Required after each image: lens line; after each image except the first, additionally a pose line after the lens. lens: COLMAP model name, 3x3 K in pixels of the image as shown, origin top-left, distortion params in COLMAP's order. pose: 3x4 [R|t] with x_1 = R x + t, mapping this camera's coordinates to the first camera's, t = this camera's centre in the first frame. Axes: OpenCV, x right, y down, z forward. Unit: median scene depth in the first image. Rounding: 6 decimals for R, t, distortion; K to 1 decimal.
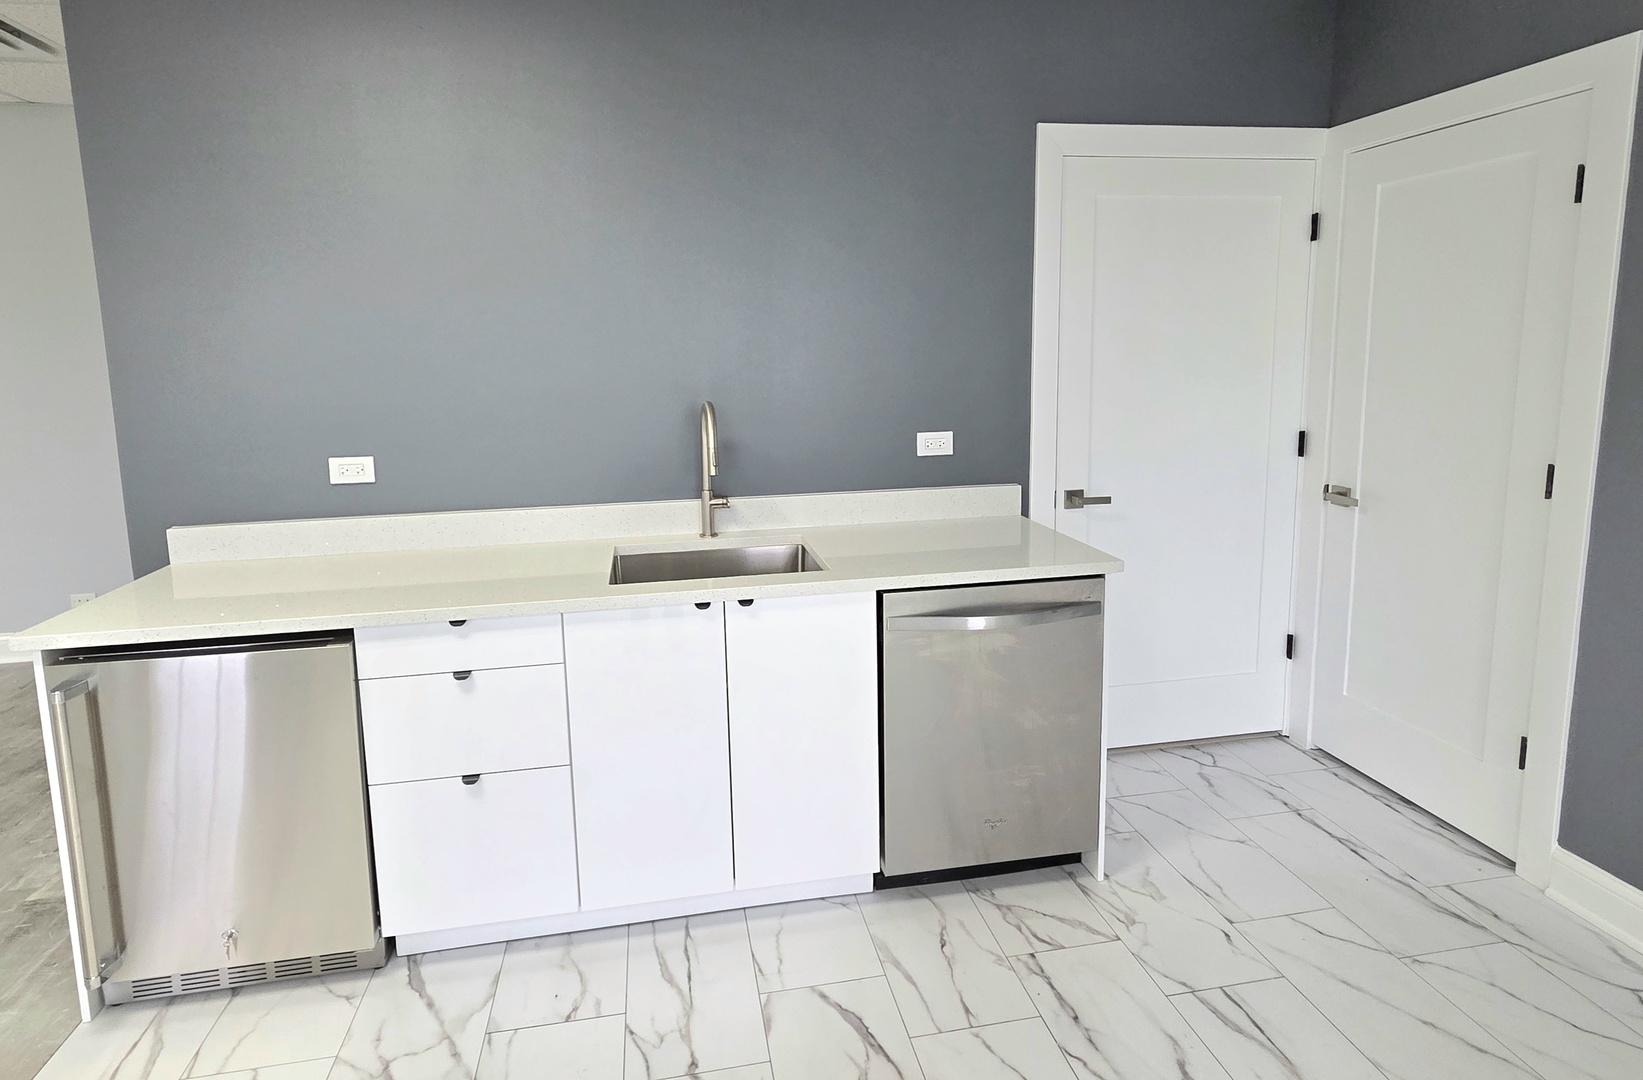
lens RADIAL K [[850.1, 0, 792.1], [0, 850.1, 450.4], [0, 0, 1]] dist [0.002156, 0.001201]
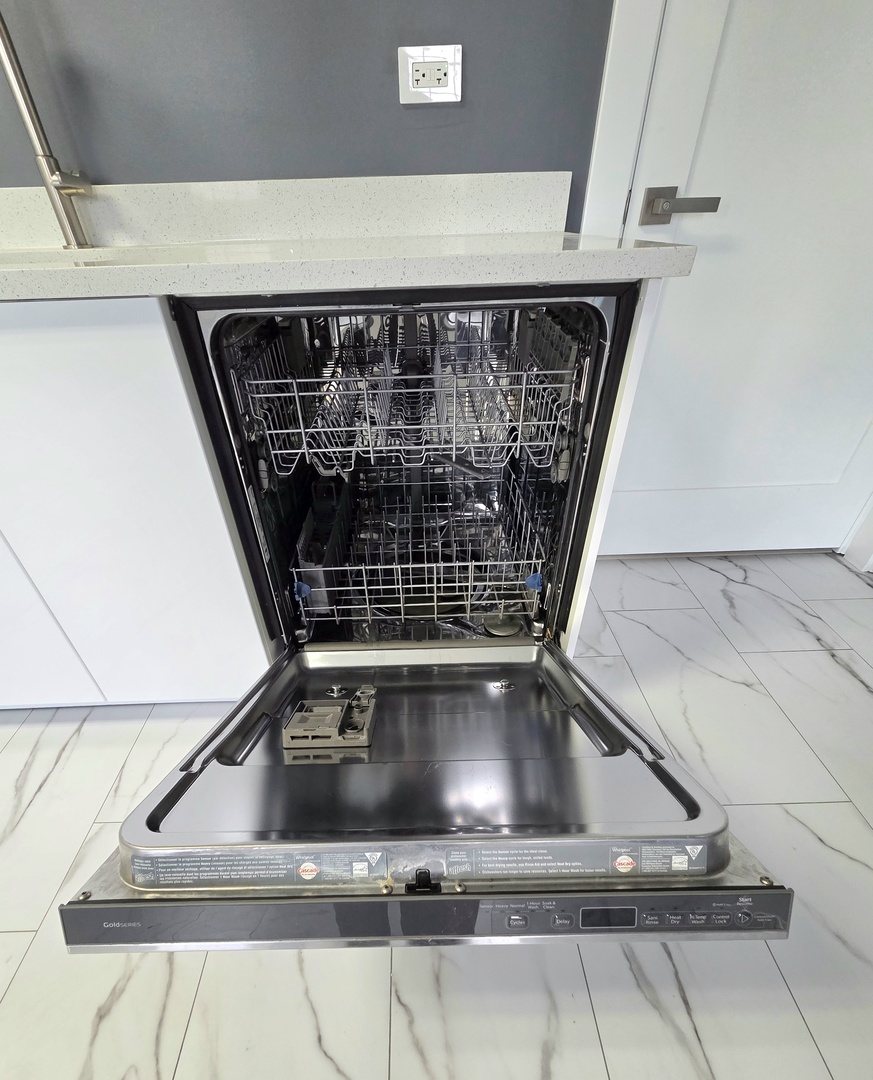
lens RADIAL K [[487.3, 0, 415.8], [0, 487.3, 593.7], [0, 0, 1]] dist [0.003345, 0.000428]
pose [[0.987331, 0.091901, -0.129351, 0.291599], [-0.012378, 0.857324, 0.514628, 0.156054], [0.158191, -0.506507, 0.847601, 0.661547]]
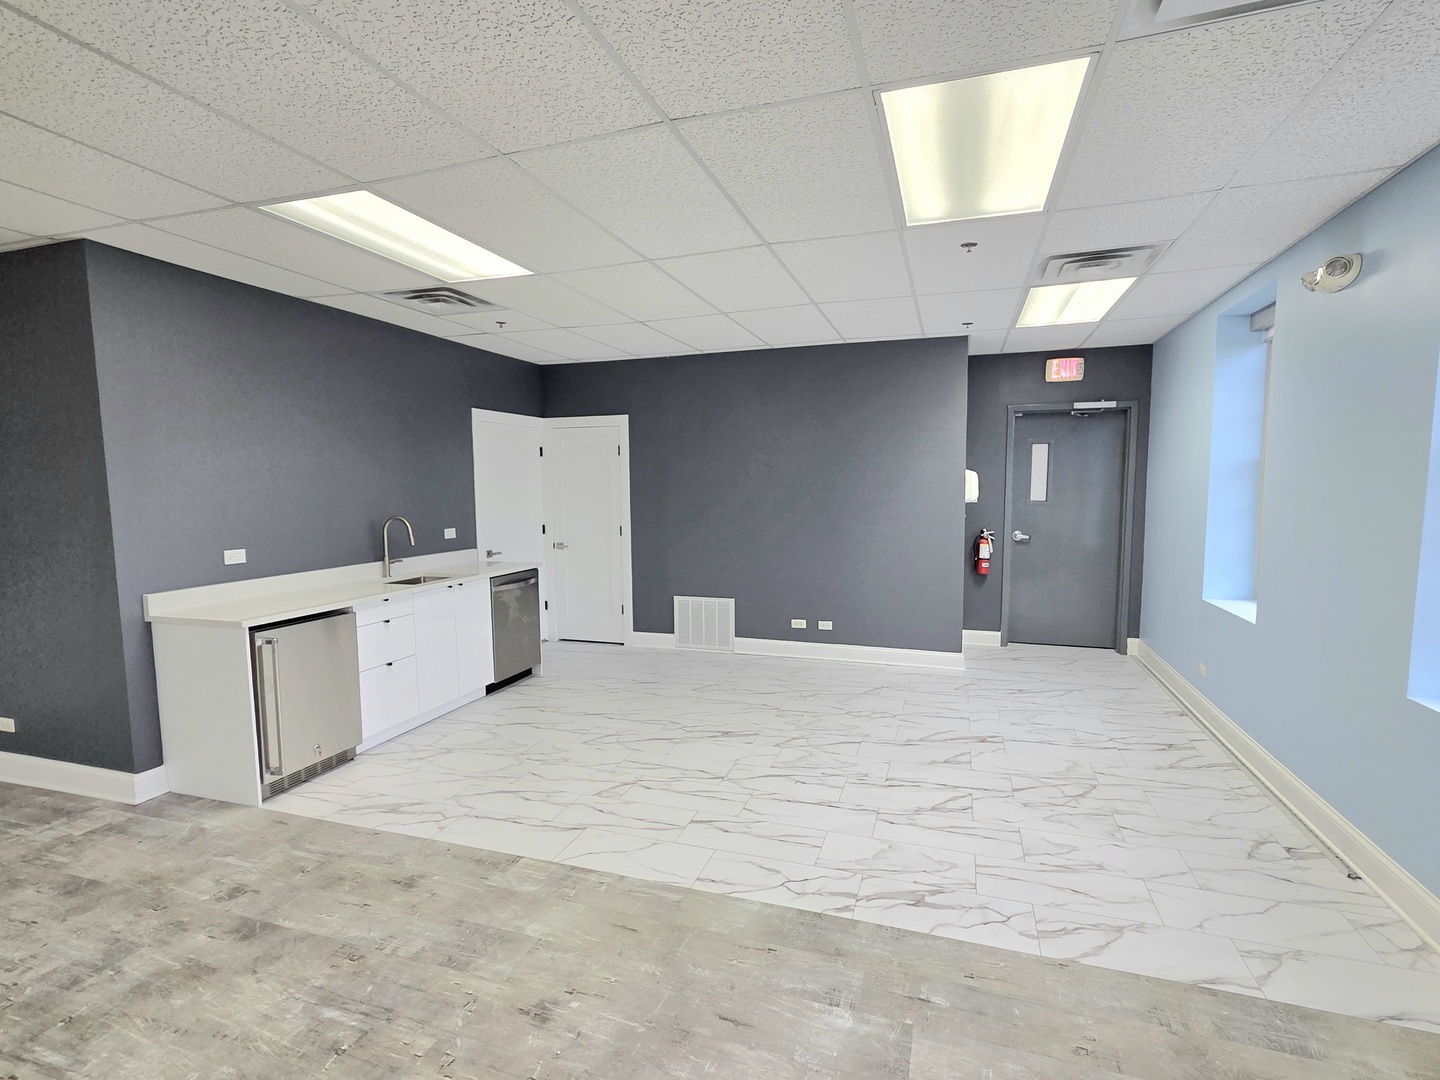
lens RADIAL K [[713.4, 0, 712.6], [0, 713.4, 545.3], [0, 0, 1]] dist [0.002500, 0.003235]
pose [[0.479918, -0.060747, 0.875208, -1.559515], [0.110303, 0.993862, 0.008498, 0.113172], [-0.870352, 0.092460, 0.483672, -0.784039]]
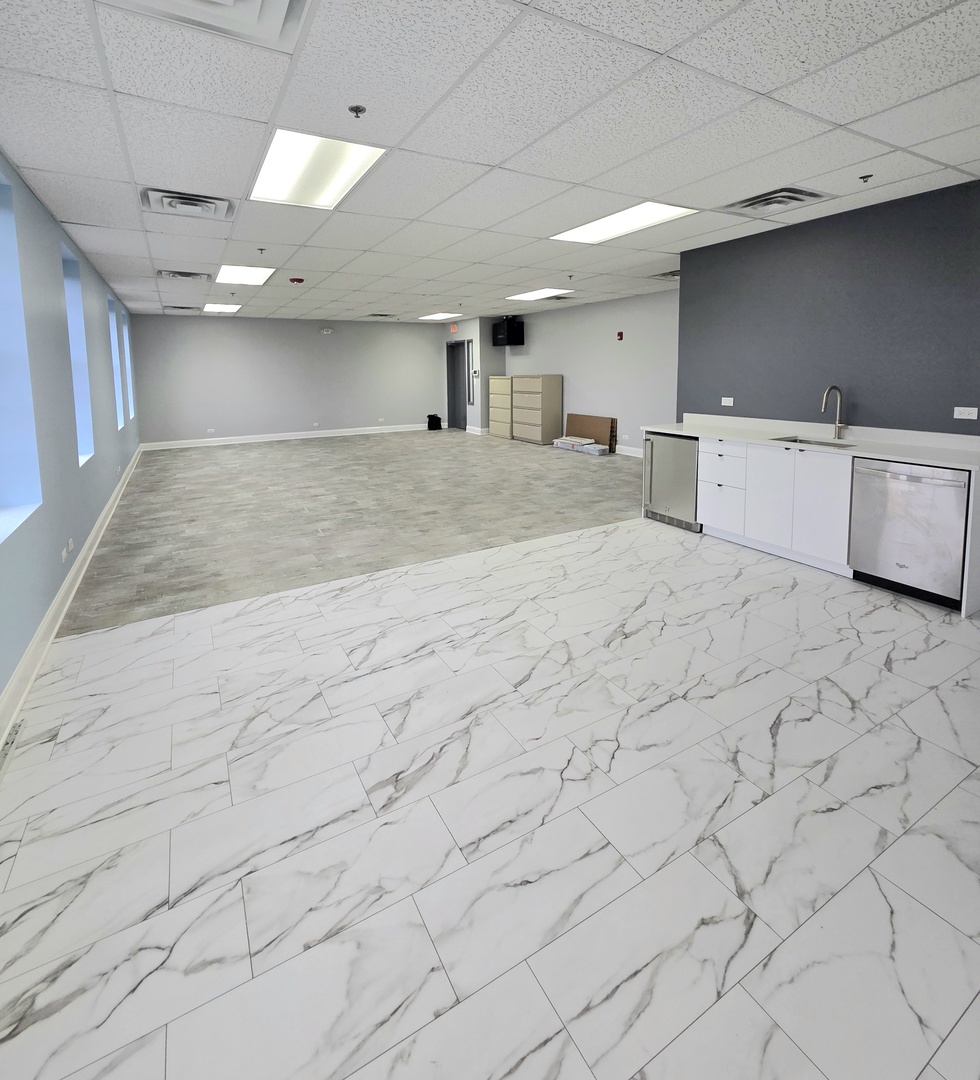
lens RADIAL K [[533.5, 0, 479.6], [0, 533.5, 413.9], [0, 0, 1]] dist [0.002579, -0.000154]
pose [[0.334431, 0.095809, -0.937538, 1.225542], [-0.111501, 0.991854, 0.061586, 0.056009], [0.935801, 0.083940, 0.342389, -0.667815]]
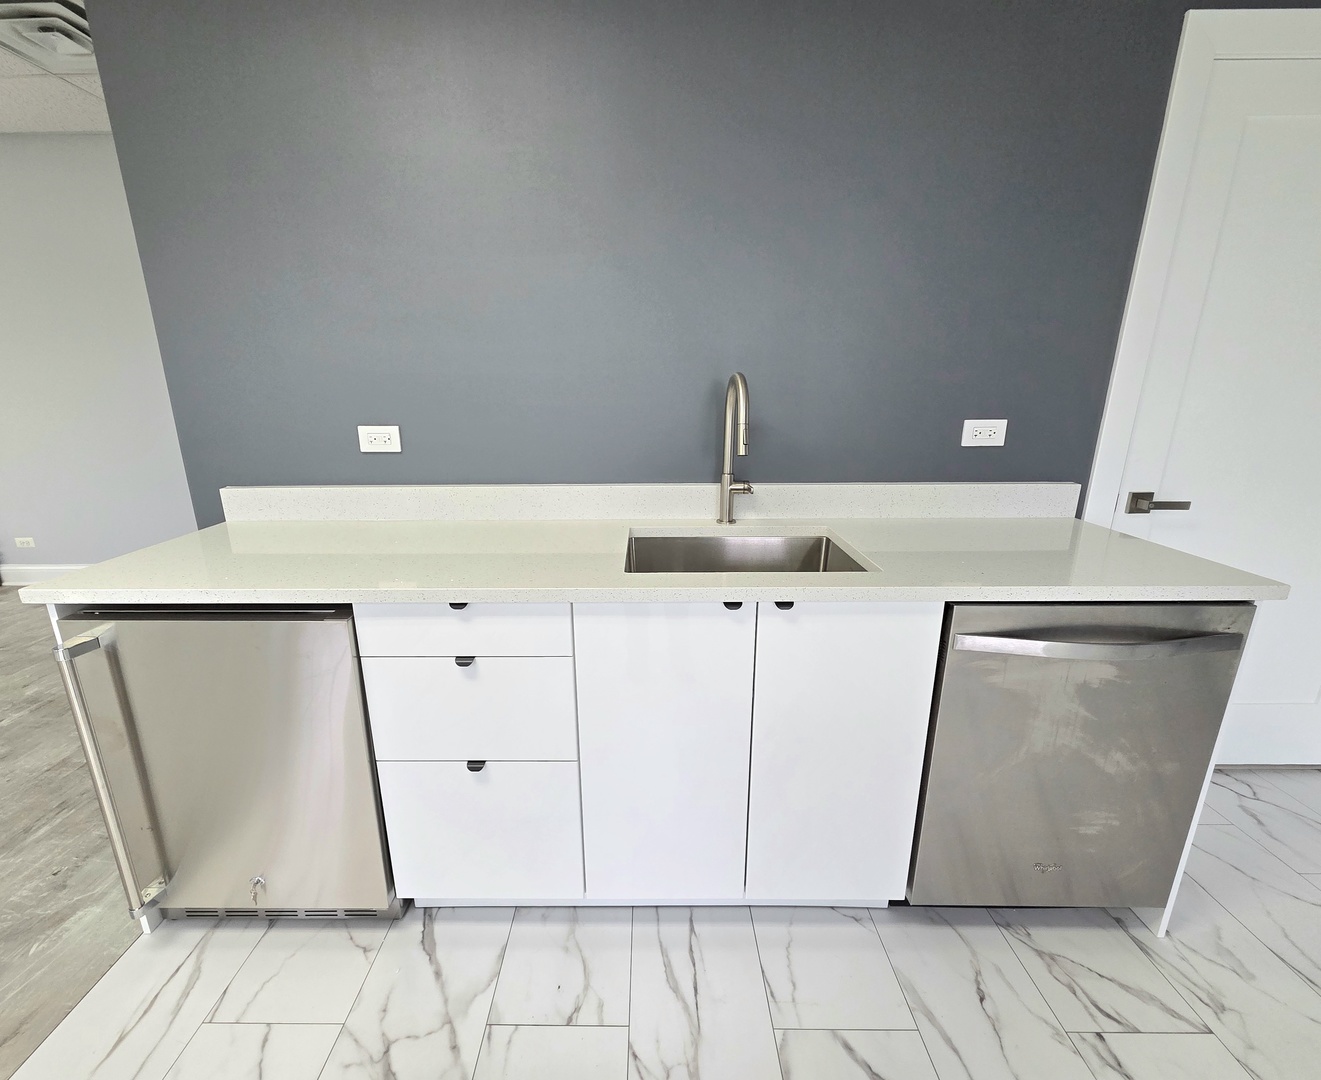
lens RADIAL K [[594.2, 0, 637.2], [0, 594.2, 552.7], [0, 0, 1]] dist [0.003779, -0.000582]
pose [[0.982671, 0.063355, -0.174194, -0.091094], [-0.035440, 0.986655, 0.158923, 0.037051], [0.181938, -0.149995, 0.971802, 0.382650]]
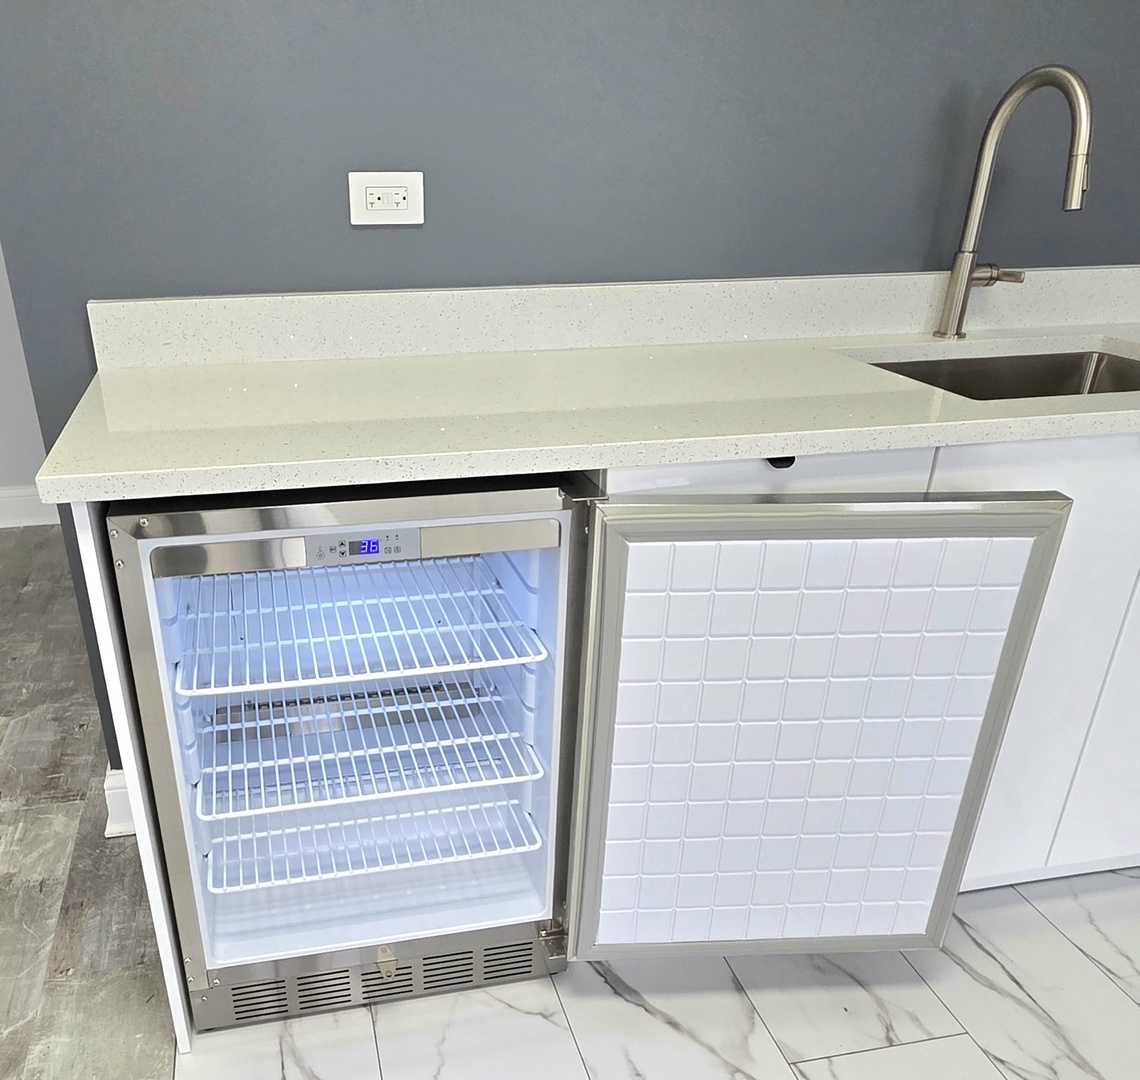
lens RADIAL K [[1021.6, 0, 466.5], [0, 1021.6, 684.5], [0, 0, 1]] dist [0.018468, -0.012006]
pose [[0.999241, -0.001544, 0.038926, -0.547577], [-0.012342, 0.935195, 0.353919, 0.091235], [-0.036950, -0.354130, 0.934466, 0.289348]]
